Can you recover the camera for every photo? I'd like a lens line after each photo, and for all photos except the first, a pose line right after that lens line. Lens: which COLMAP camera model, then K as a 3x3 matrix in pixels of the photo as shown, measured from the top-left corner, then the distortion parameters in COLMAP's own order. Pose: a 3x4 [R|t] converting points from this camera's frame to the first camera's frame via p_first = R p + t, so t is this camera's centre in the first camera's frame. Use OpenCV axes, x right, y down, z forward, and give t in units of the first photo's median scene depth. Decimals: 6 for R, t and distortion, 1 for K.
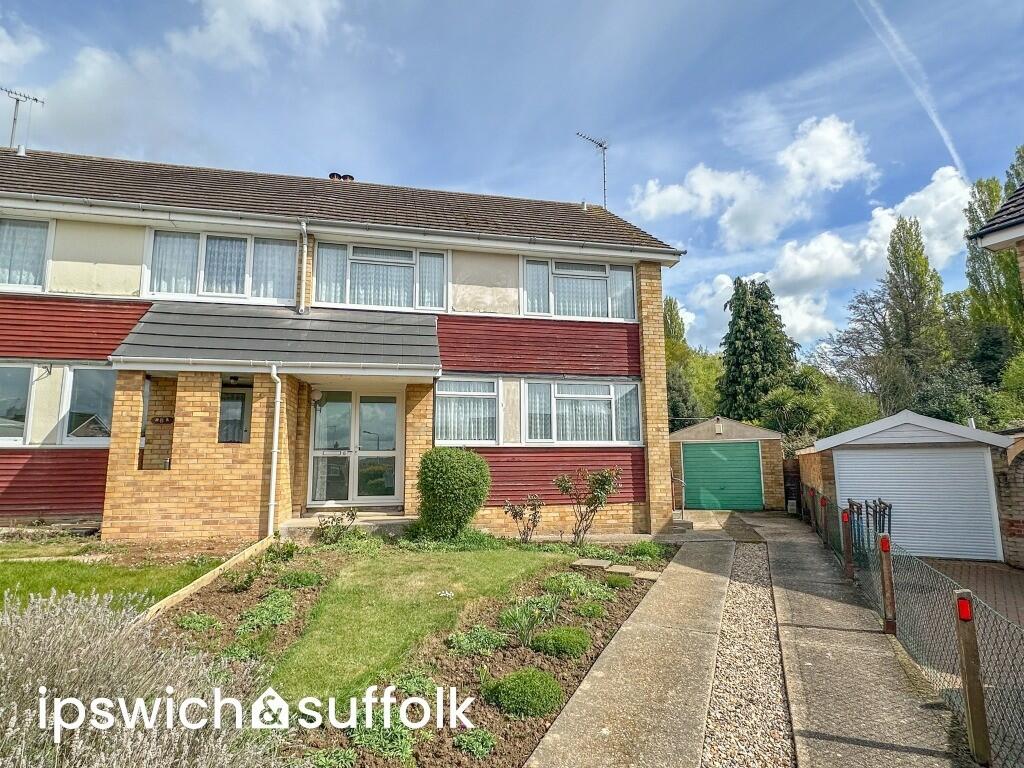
lens RADIAL K [[545.7, 0, 512.0], [0, 545.7, 384.0], [0, 0, 1]] dist [-0.001543, -0.000191]
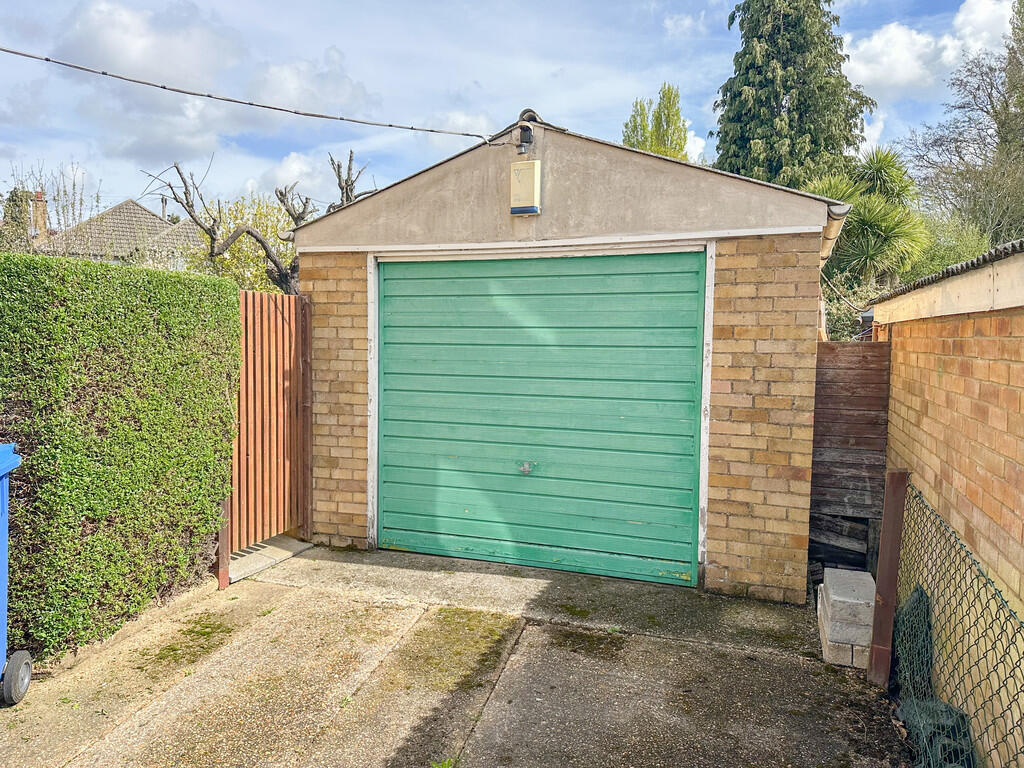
lens RADIAL K [[727.3, 0, 512.0], [0, 727.3, 384.0], [0, 0, 1]] dist [0.023240, 0.000253]
pose [[0.997239, 0.014837, 0.072757, 0.170536], [-0.029532, 0.978256, 0.205287, 0.047339], [-0.068129, -0.206869, 0.975994, 0.347999]]
